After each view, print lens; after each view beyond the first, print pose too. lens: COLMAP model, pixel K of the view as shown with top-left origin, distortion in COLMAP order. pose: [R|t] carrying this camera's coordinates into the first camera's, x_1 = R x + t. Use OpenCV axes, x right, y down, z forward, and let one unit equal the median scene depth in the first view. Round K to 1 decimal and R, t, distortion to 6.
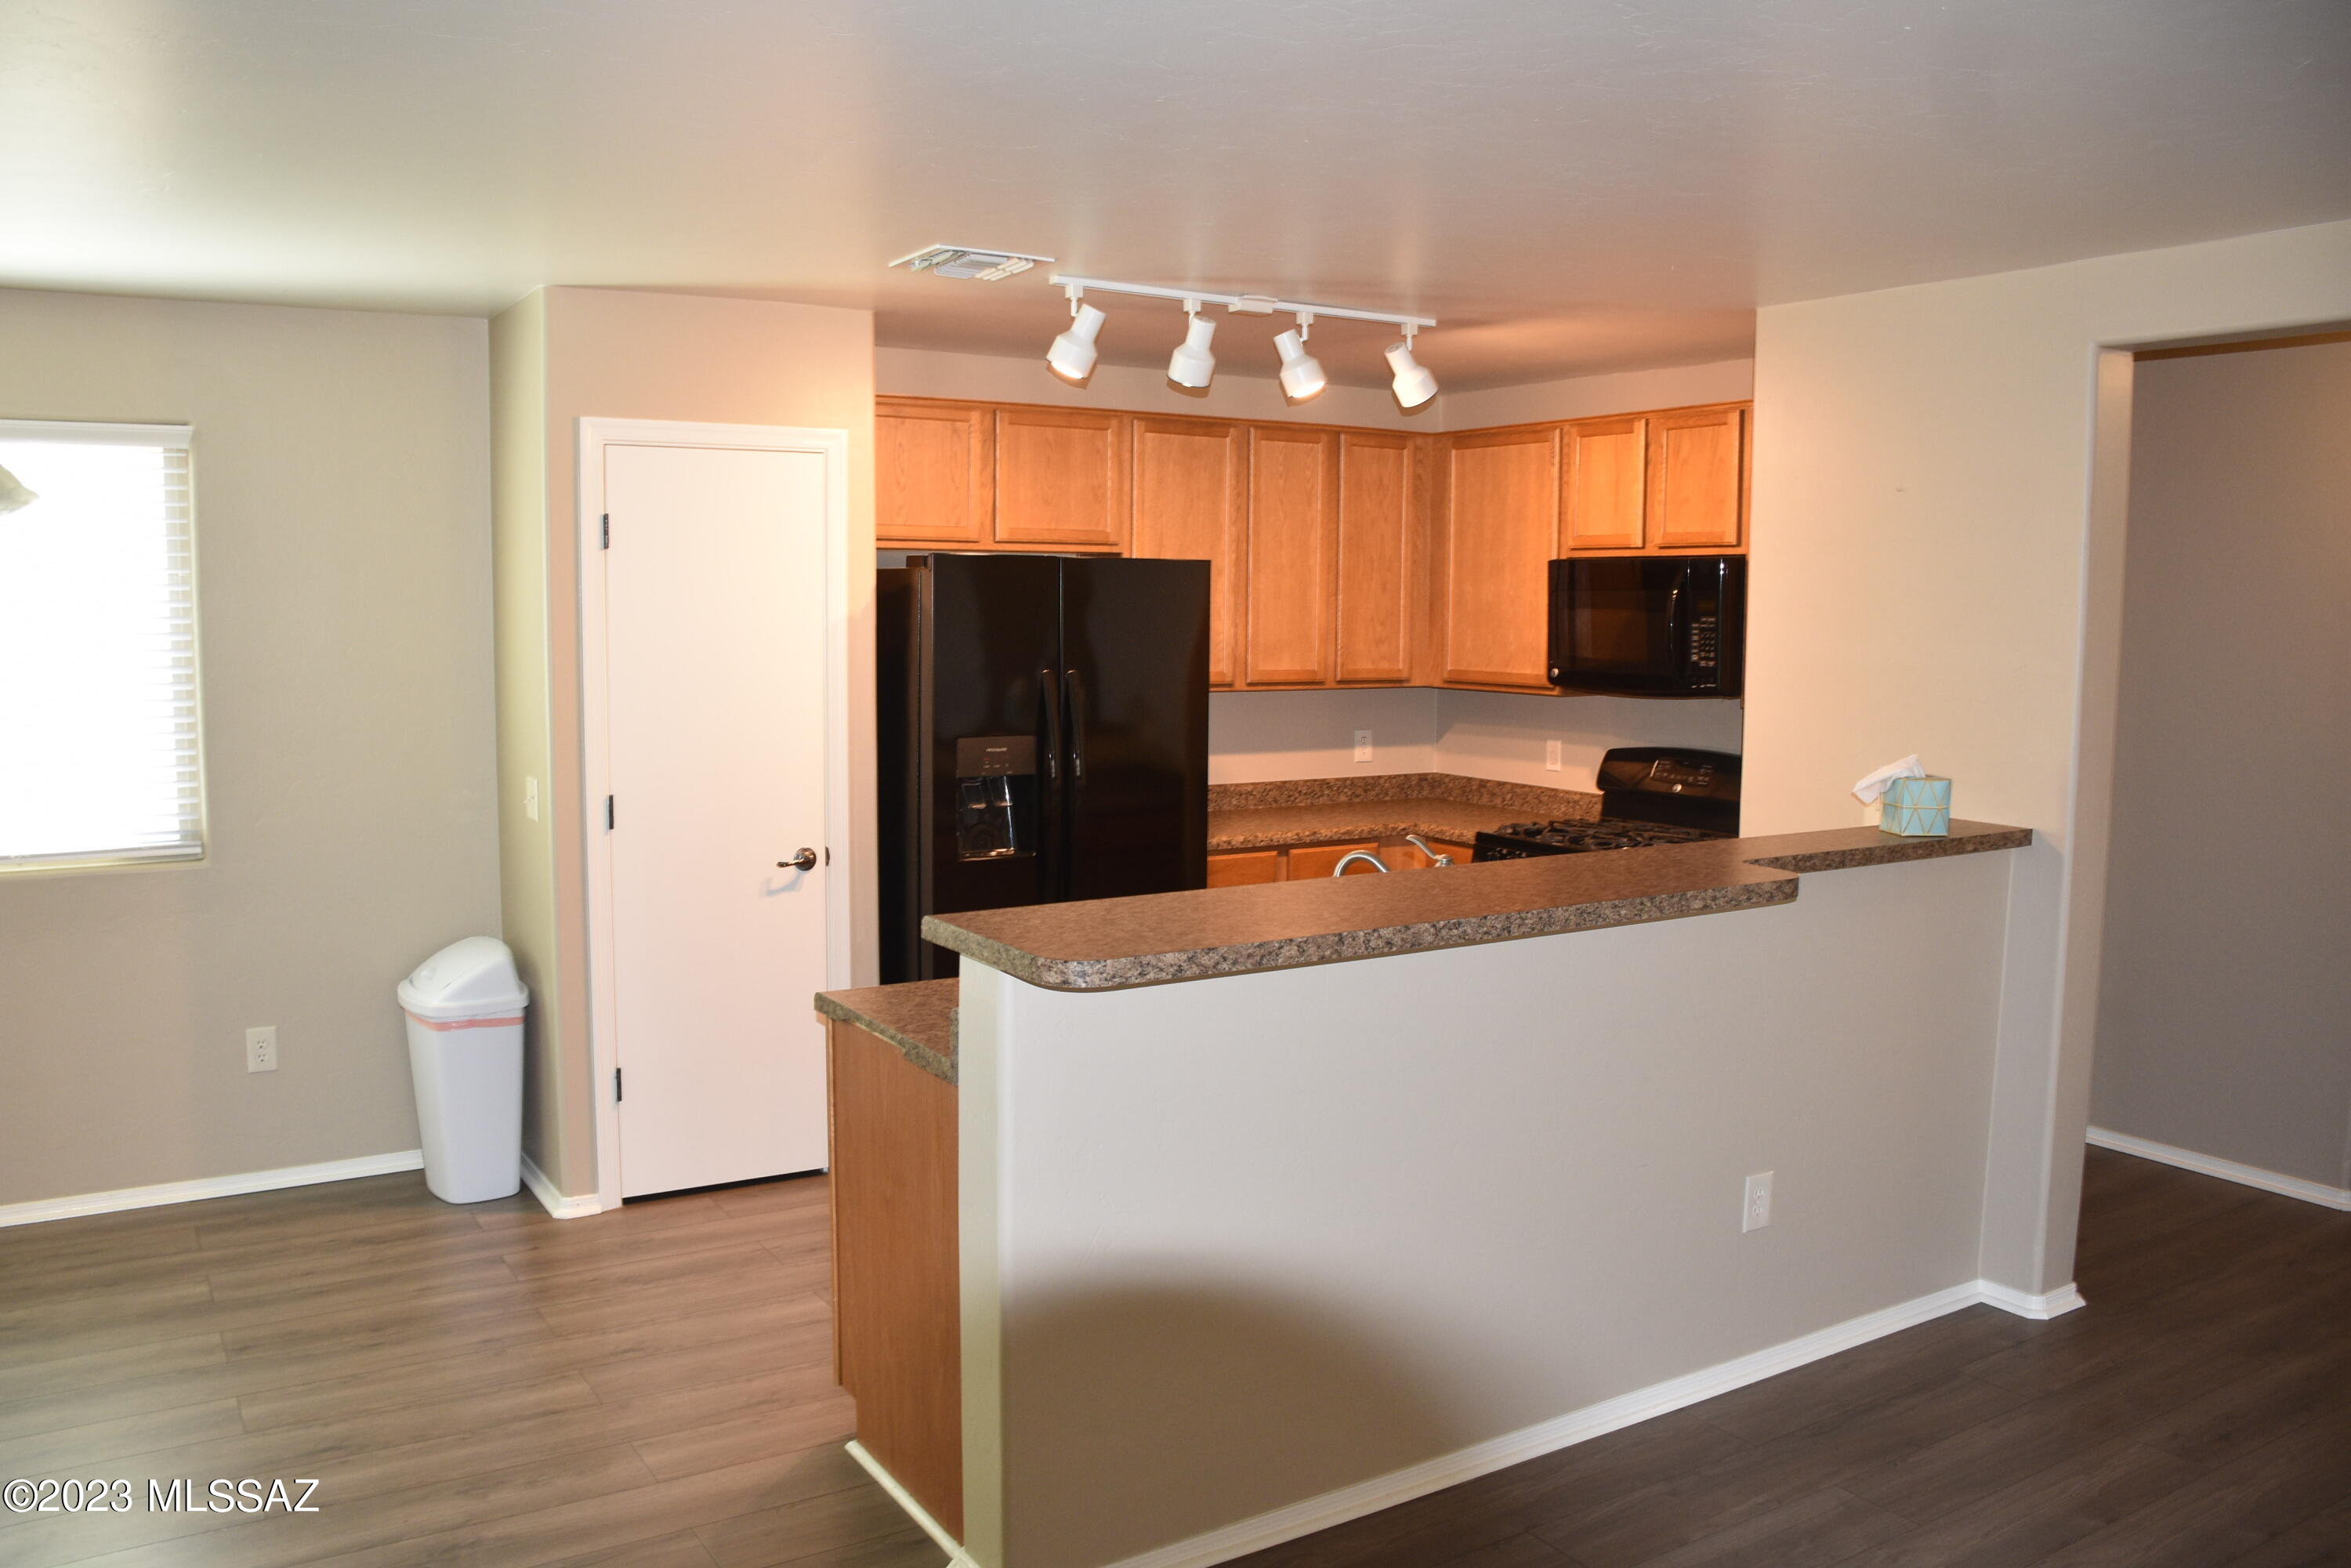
lens RADIAL K [[1833.0, 0, 1152.7], [0, 1833.0, 776.3], [0, 0, 1]] dist [-0.151845, 0.107309]
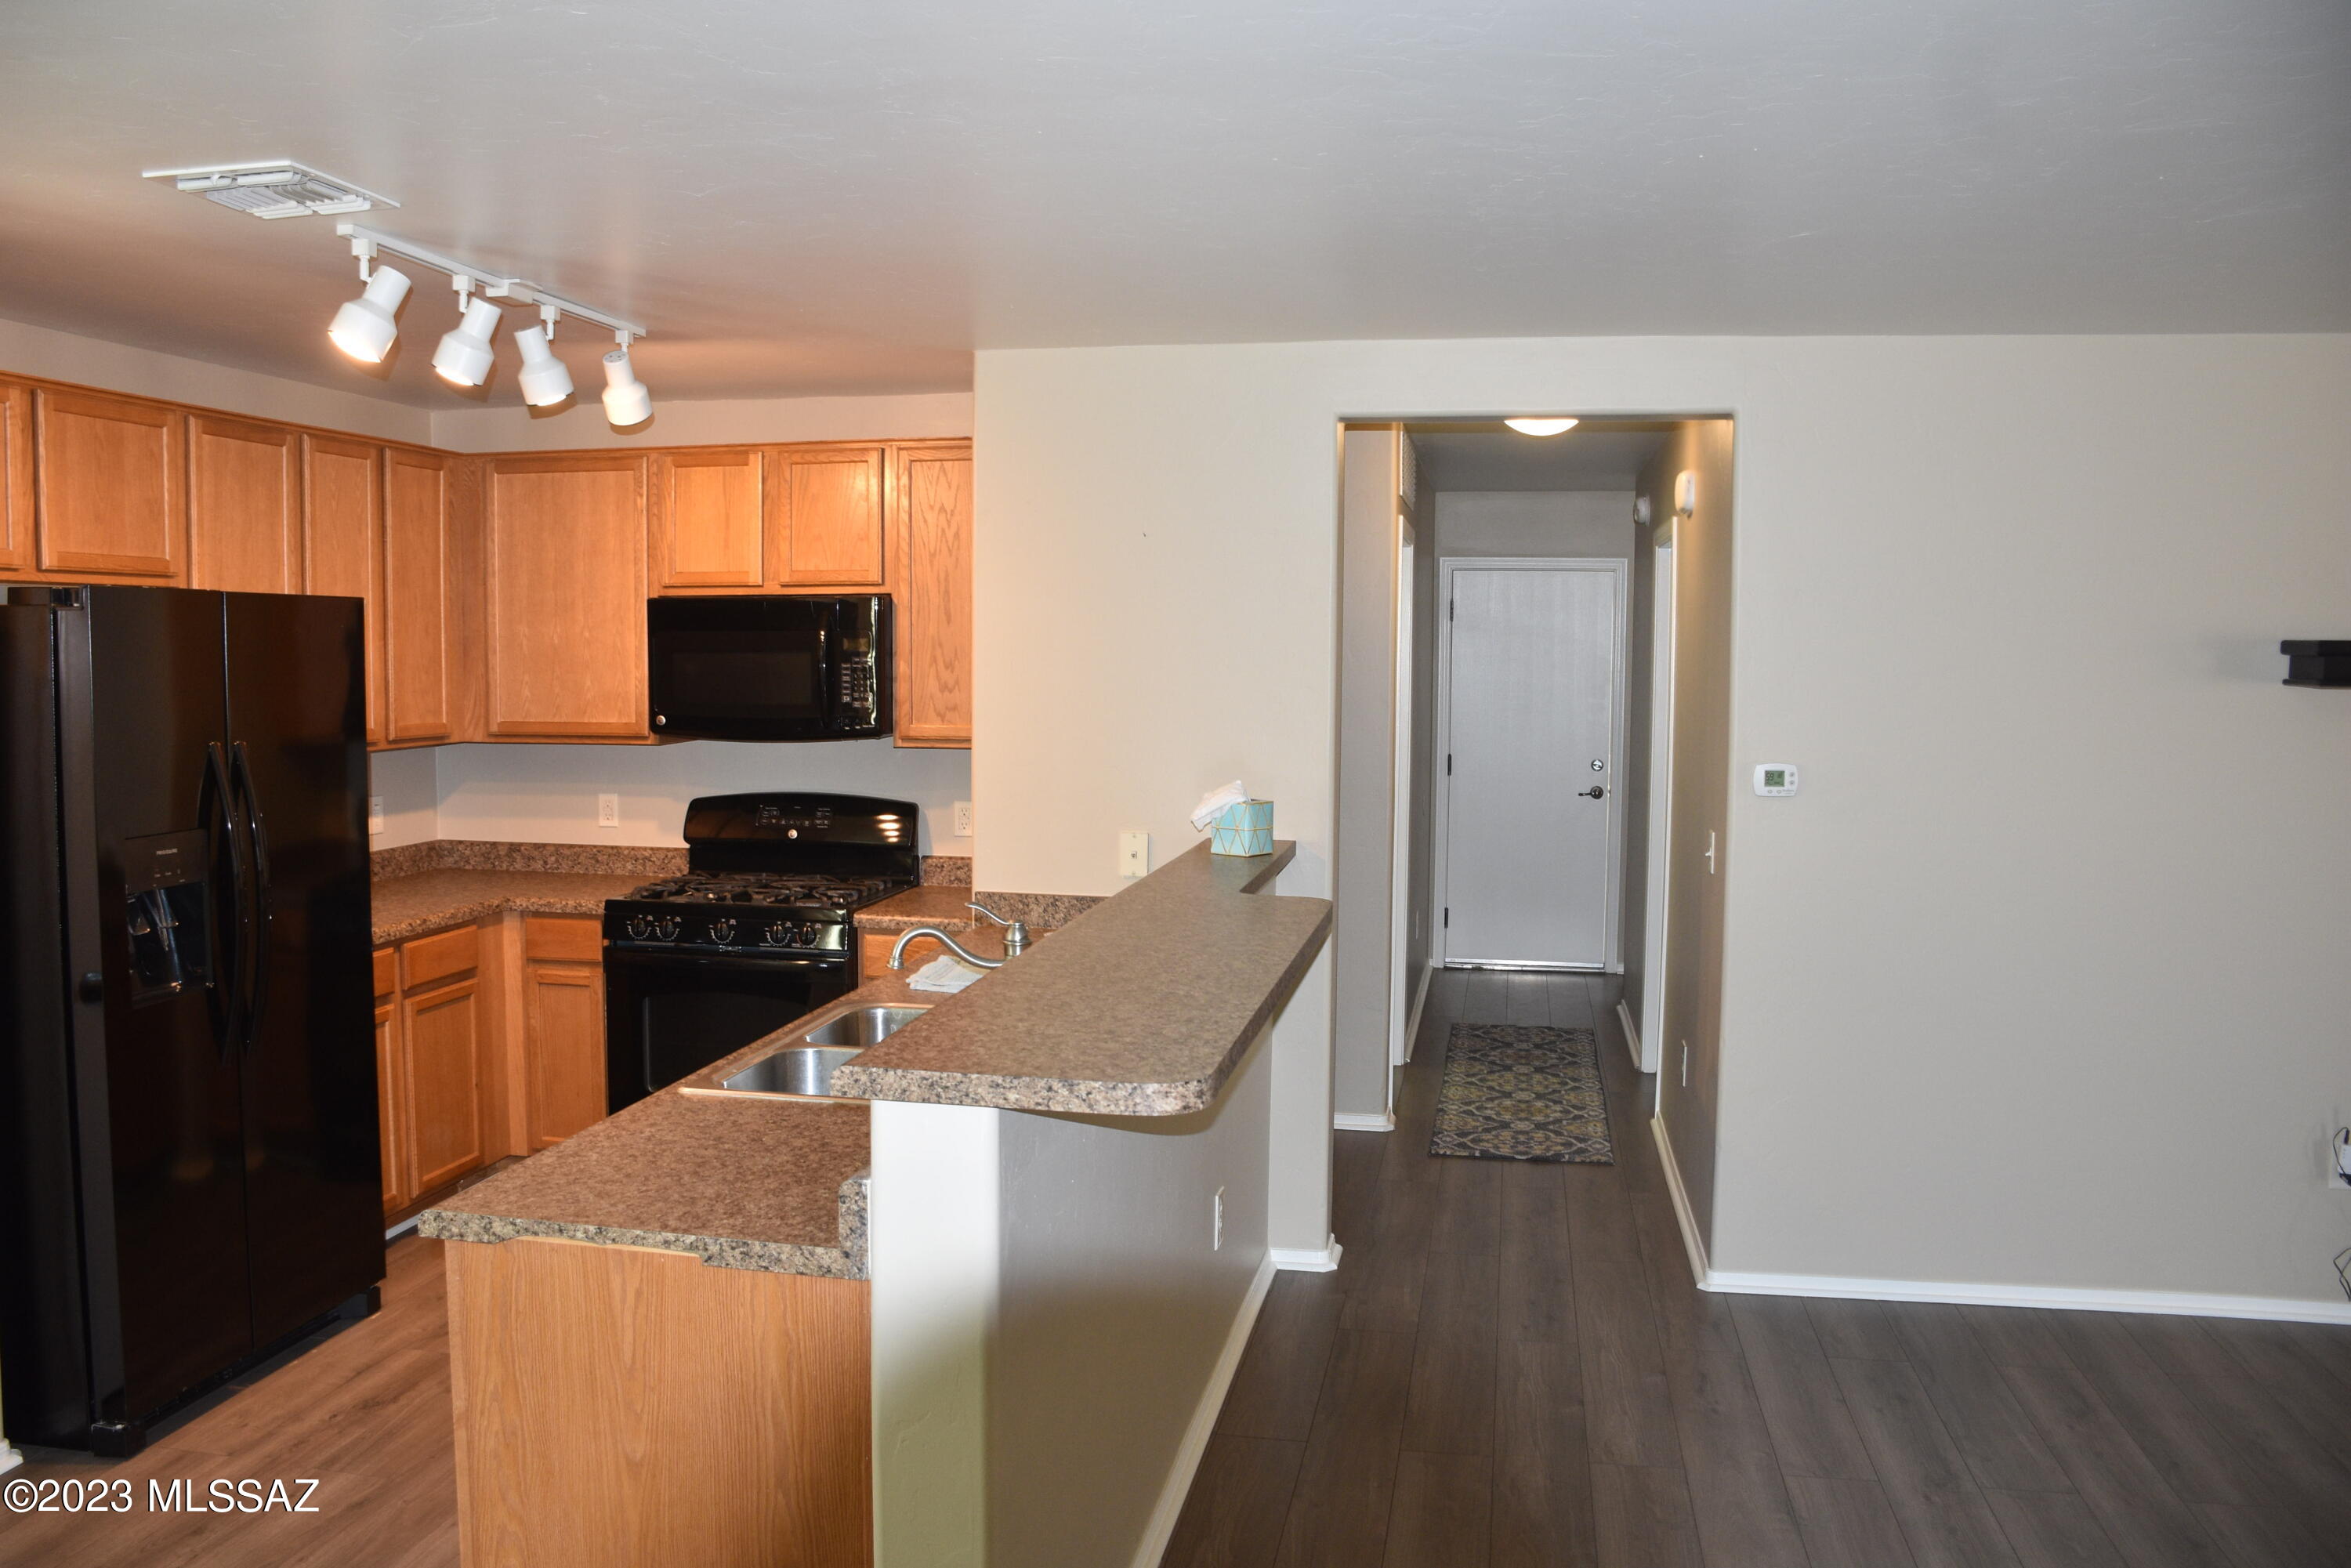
lens RADIAL K [[1833.0, 0, 1153.1], [0, 1833.0, 786.1], [0, 0, 1]] dist [-0.151845, 0.107309]
pose [[0.681769, -0.060339, 0.729075, -0.327766], [0.071032, 0.997344, 0.016118, -0.023928], [-0.728111, 0.040798, 0.684244, 0.218558]]
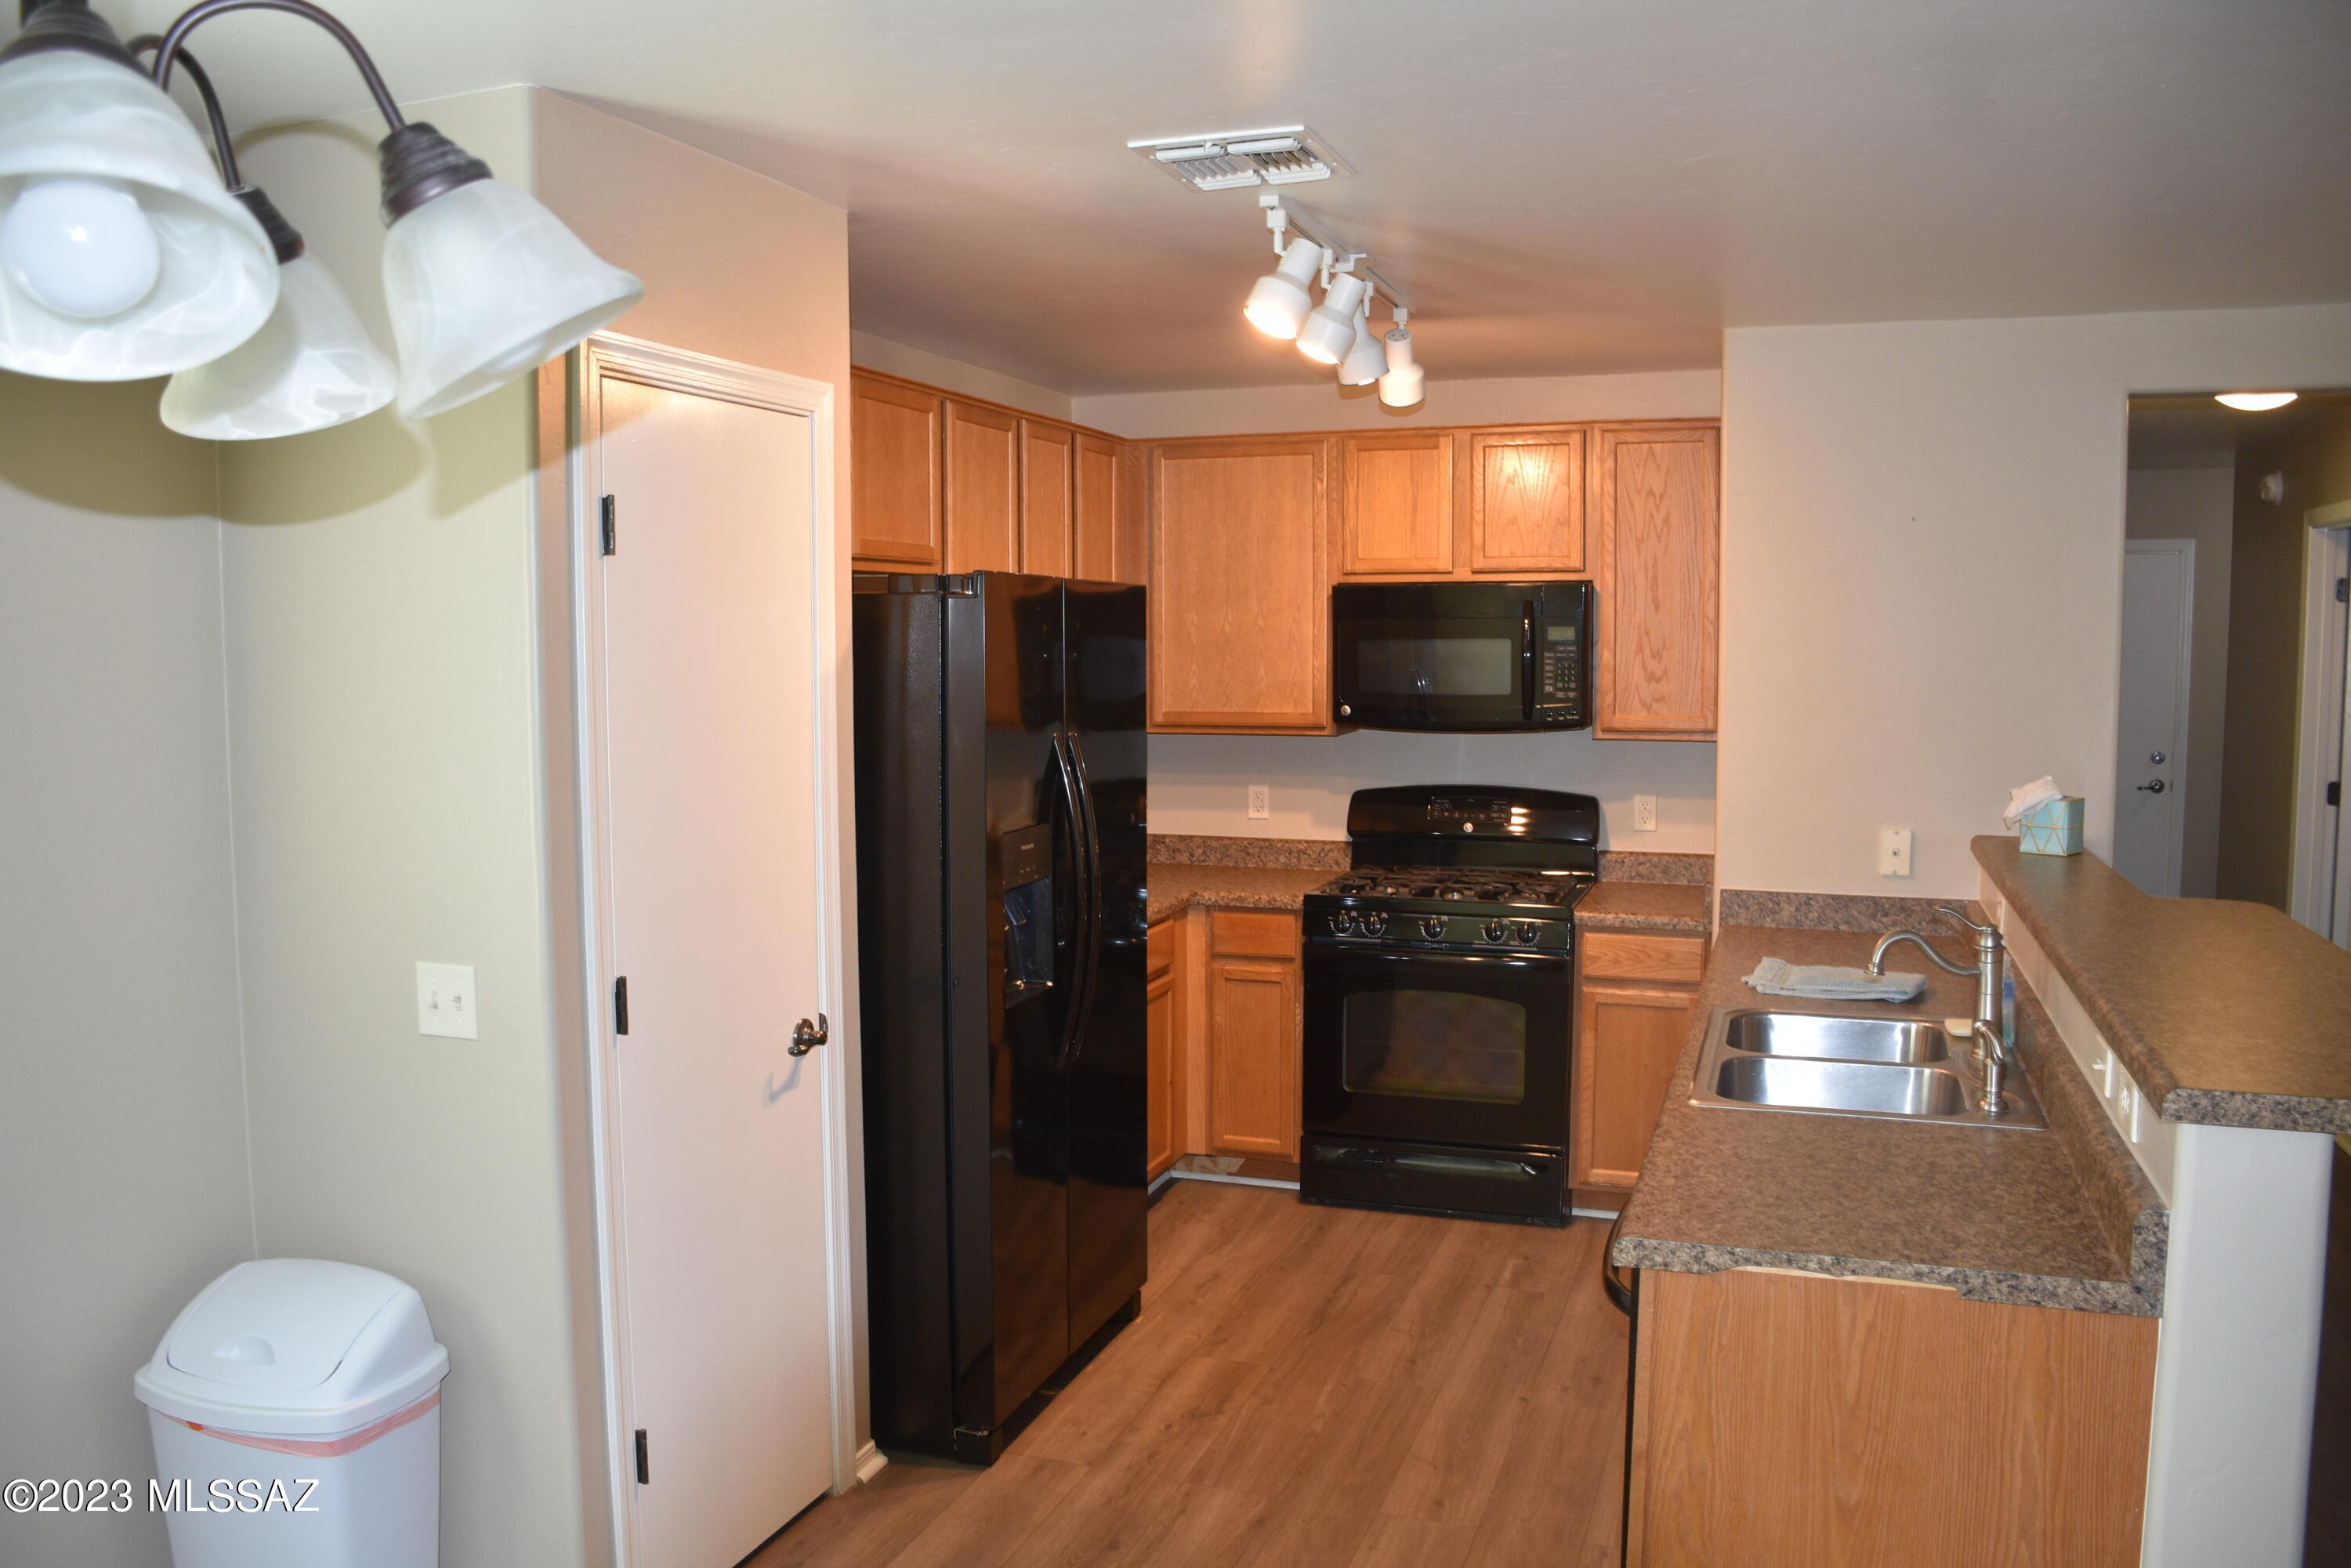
lens RADIAL K [[1833.0, 0, 1167.3], [0, 1833.0, 782.3], [0, 0, 1]] dist [-0.151845, 0.107309]
pose [[0.783804, -0.060571, 0.618048, -0.477344], [0.068827, 0.997574, 0.010481, -0.042913], [-0.617183, 0.034324, 0.786071, 0.397045]]
